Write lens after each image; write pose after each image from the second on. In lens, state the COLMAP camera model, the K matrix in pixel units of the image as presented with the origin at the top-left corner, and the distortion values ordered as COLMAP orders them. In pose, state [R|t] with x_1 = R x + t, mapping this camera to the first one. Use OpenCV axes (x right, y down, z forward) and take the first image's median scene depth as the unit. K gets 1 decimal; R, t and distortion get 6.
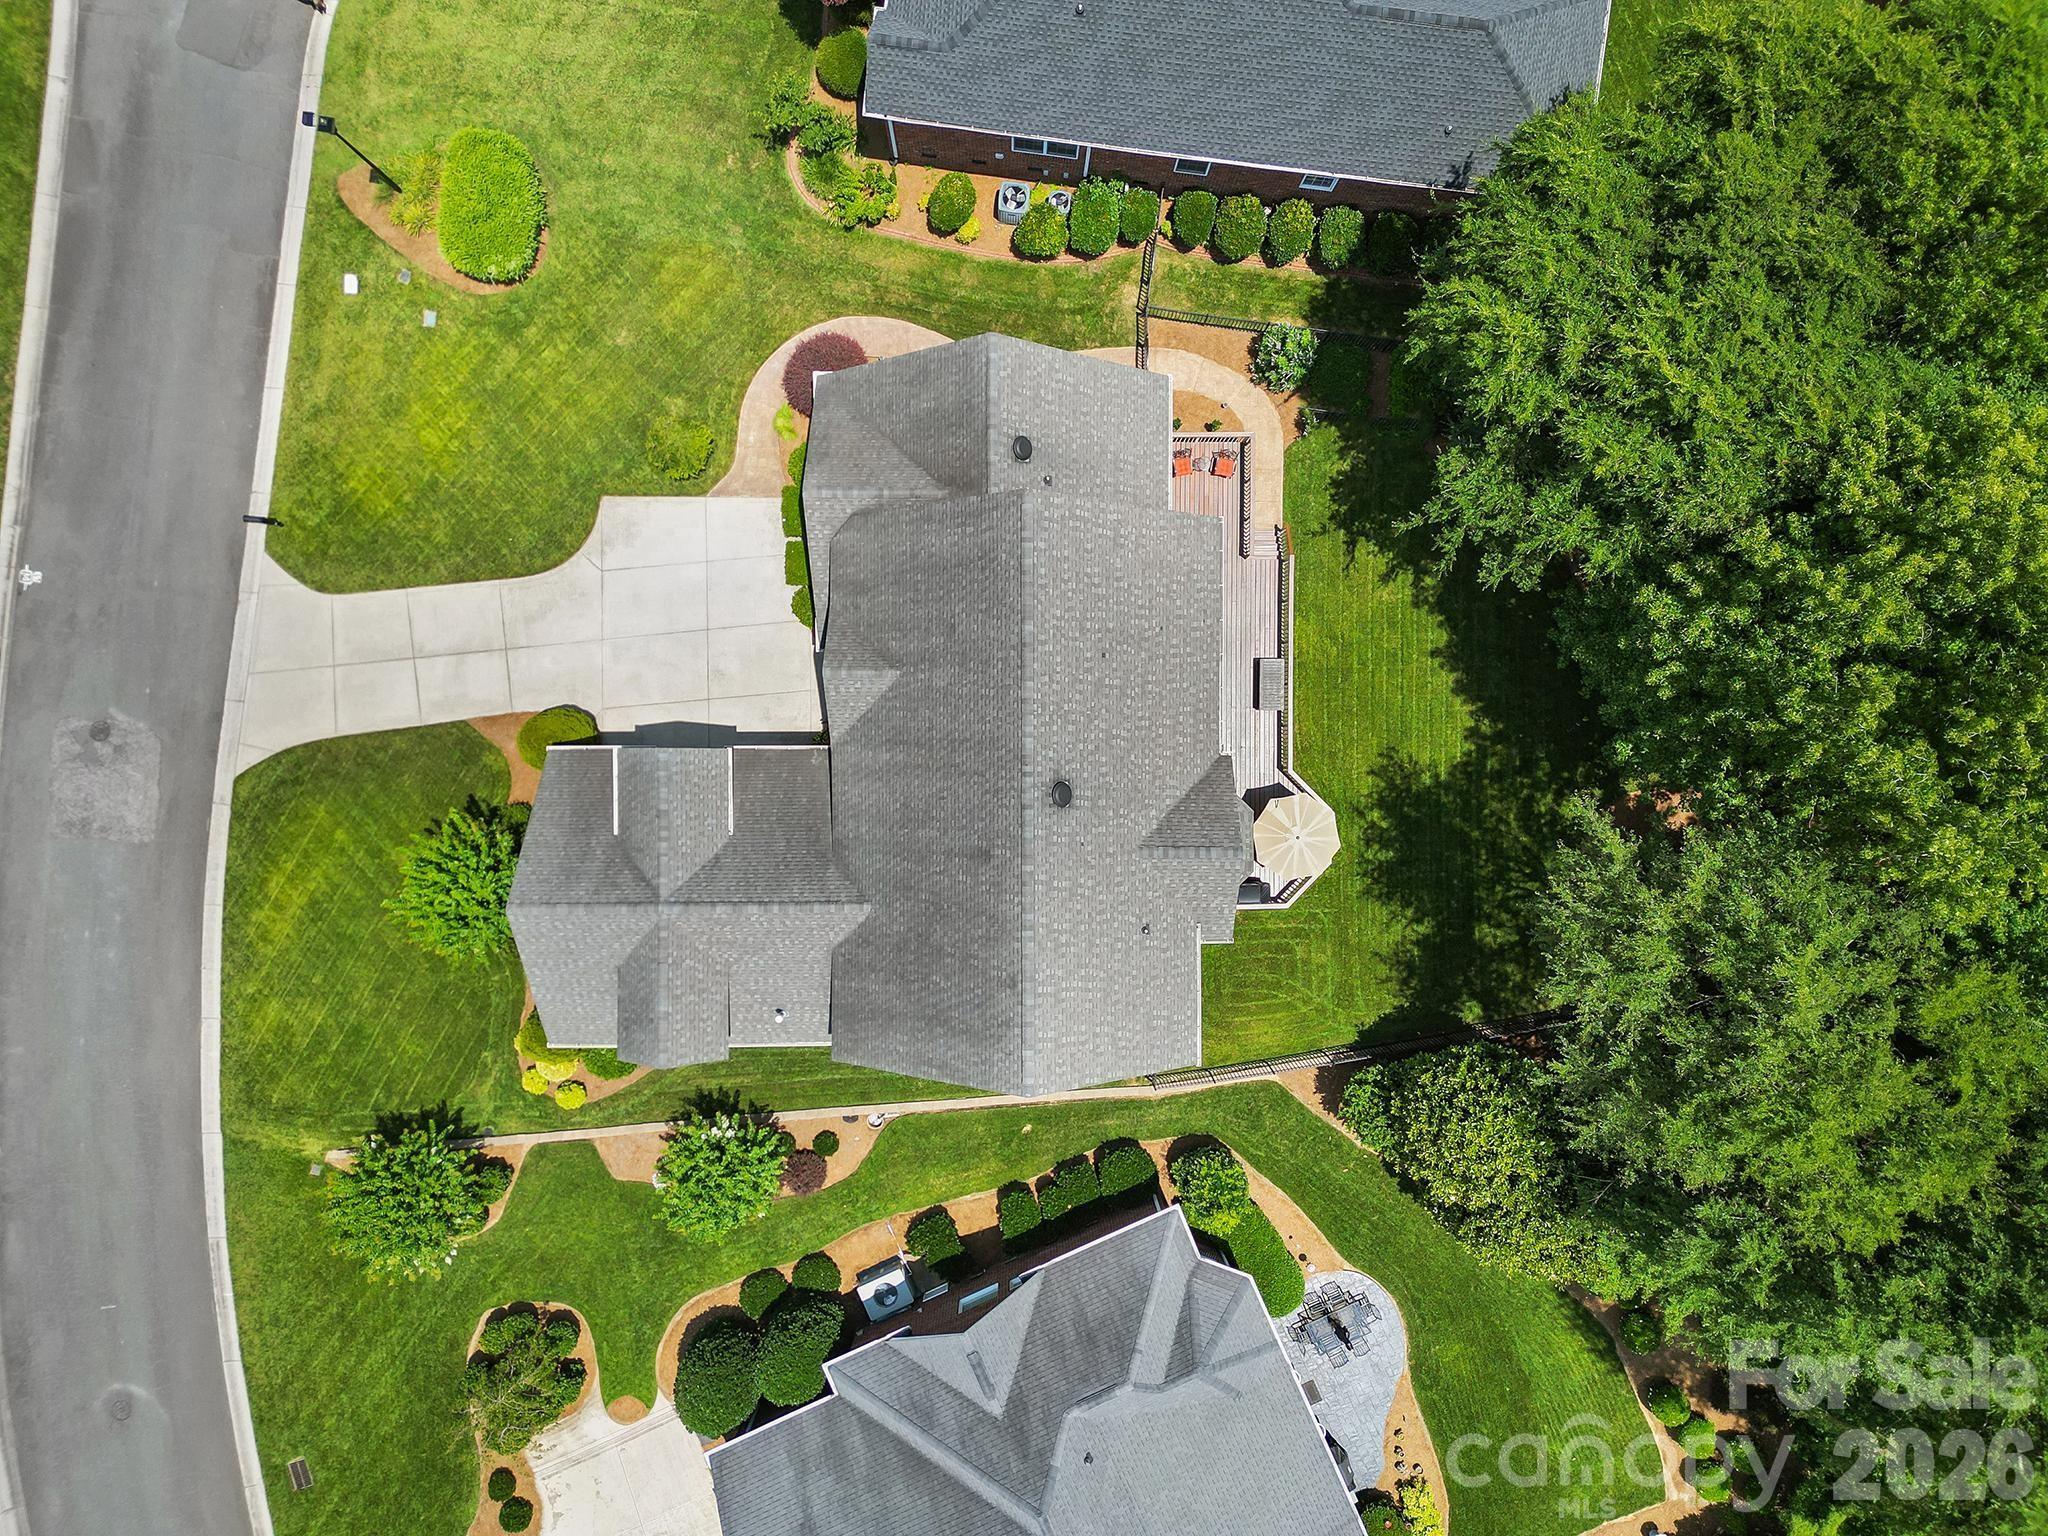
lens RADIAL K [[1433.3, 0, 1024.0], [0, 1433.3, 768.0], [0, 0, 1]] dist [0.048120, -0.001429]
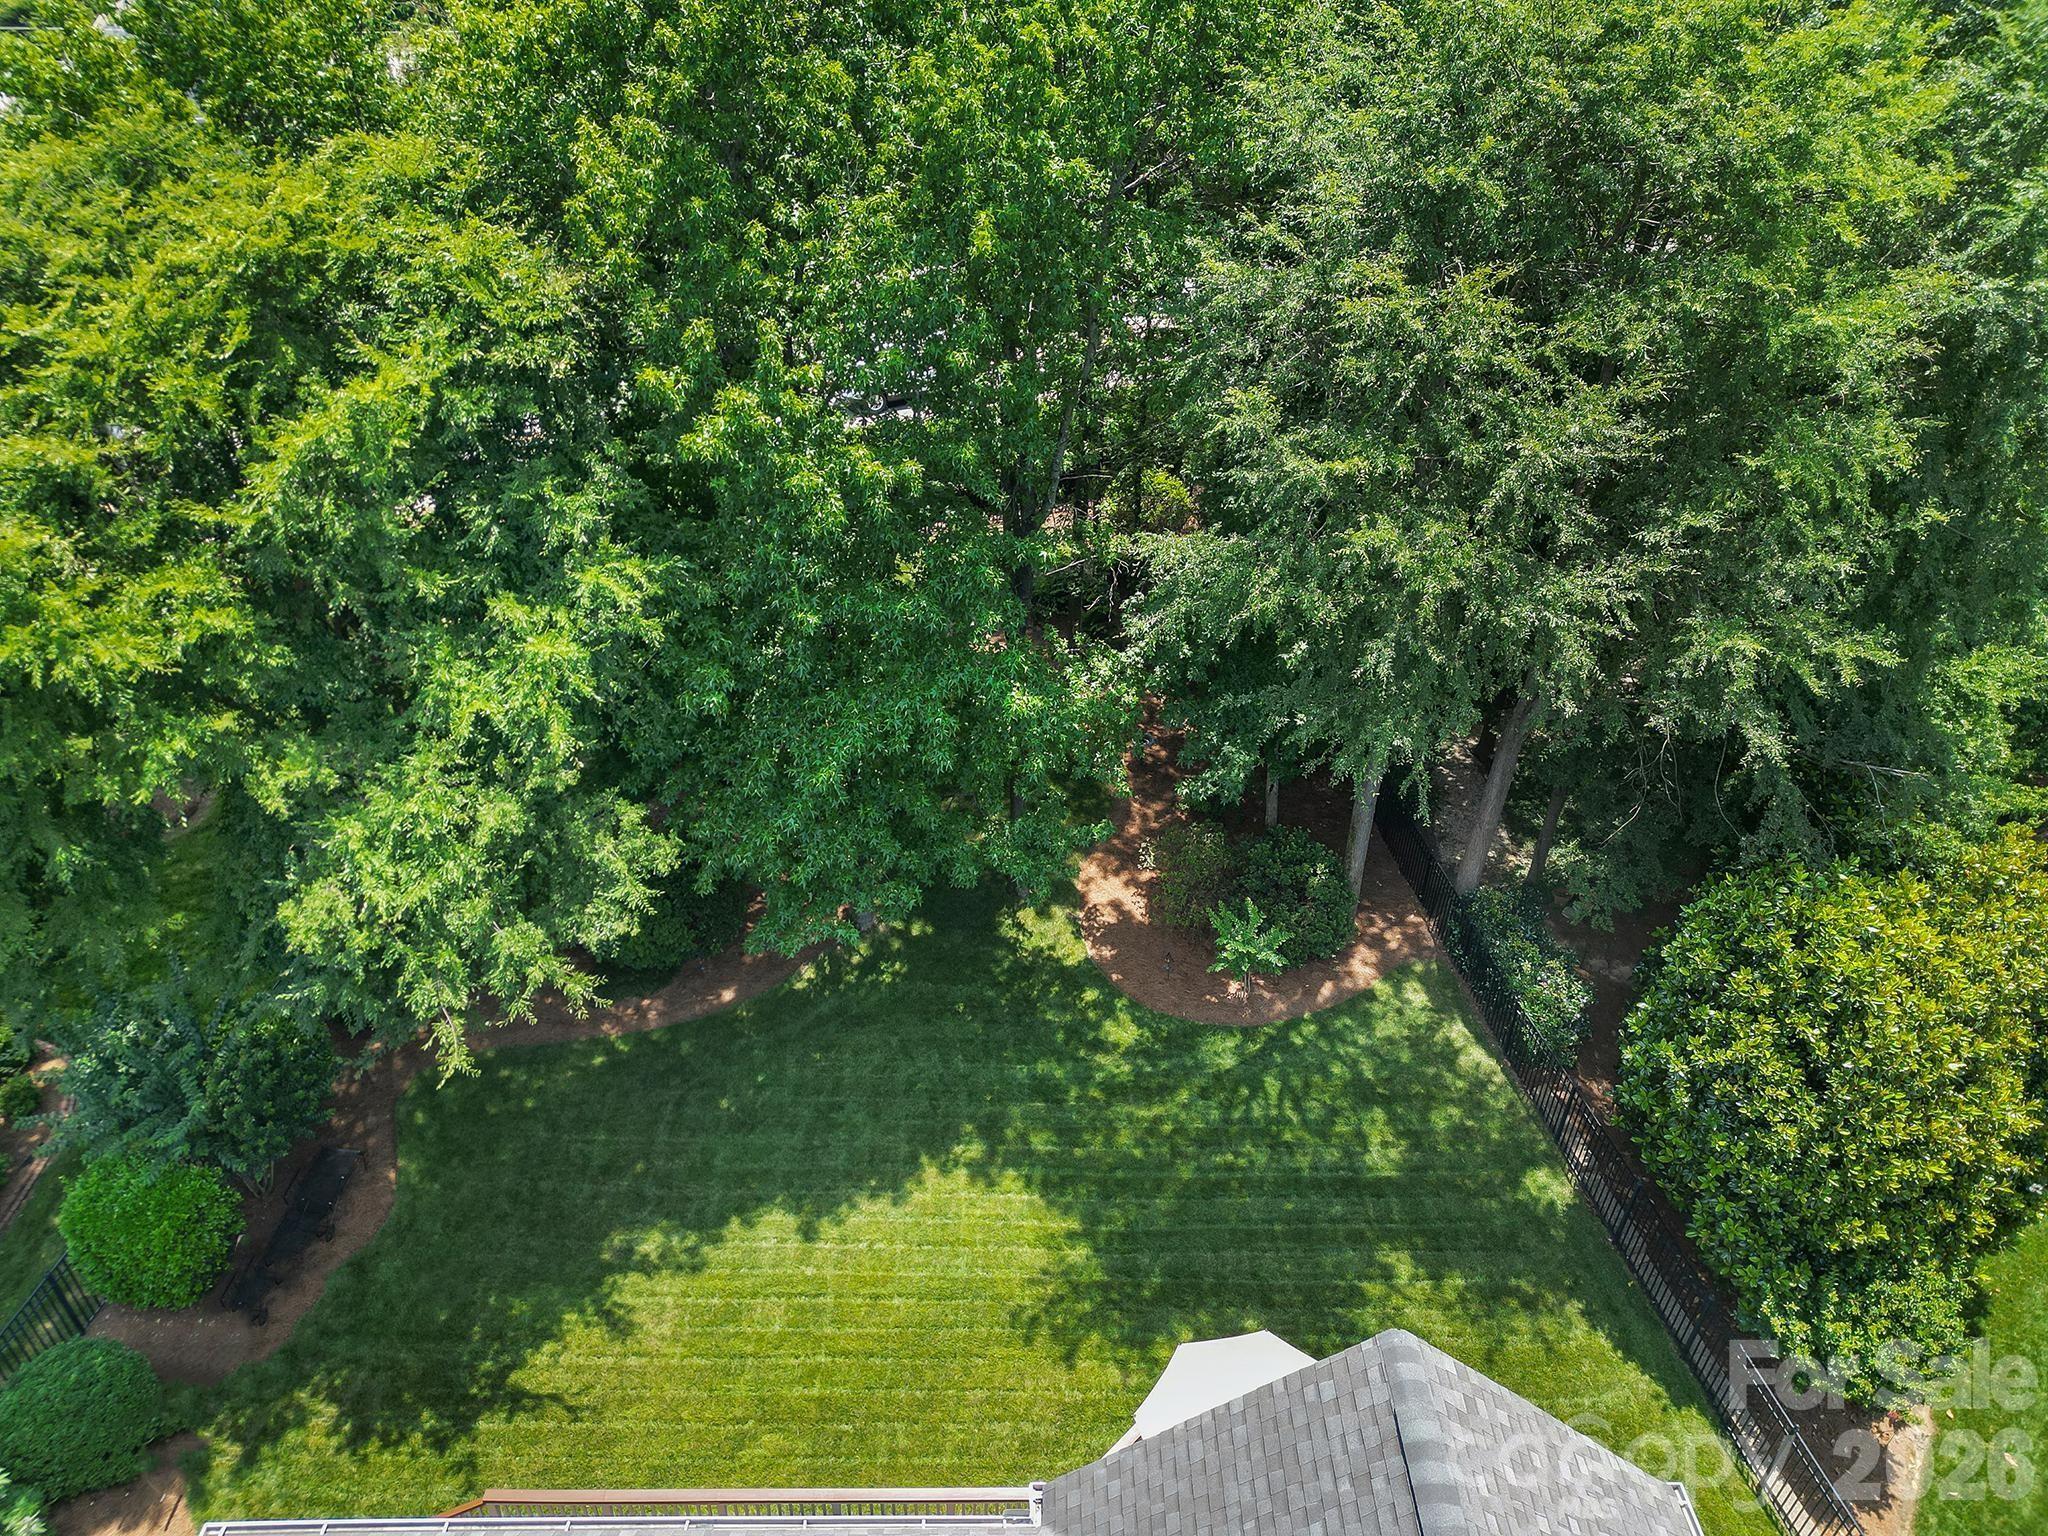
lens RADIAL K [[1433.3, 0, 1024.0], [0, 1433.3, 768.0], [0, 0, 1]] dist [0.048120, -0.001429]
pose [[-0.009730, -0.551404, 0.834182, -0.021638], [0.999953, -0.004918, 0.008412, -0.013071], [-0.000536, 0.834224, 0.551425, 0.614394]]
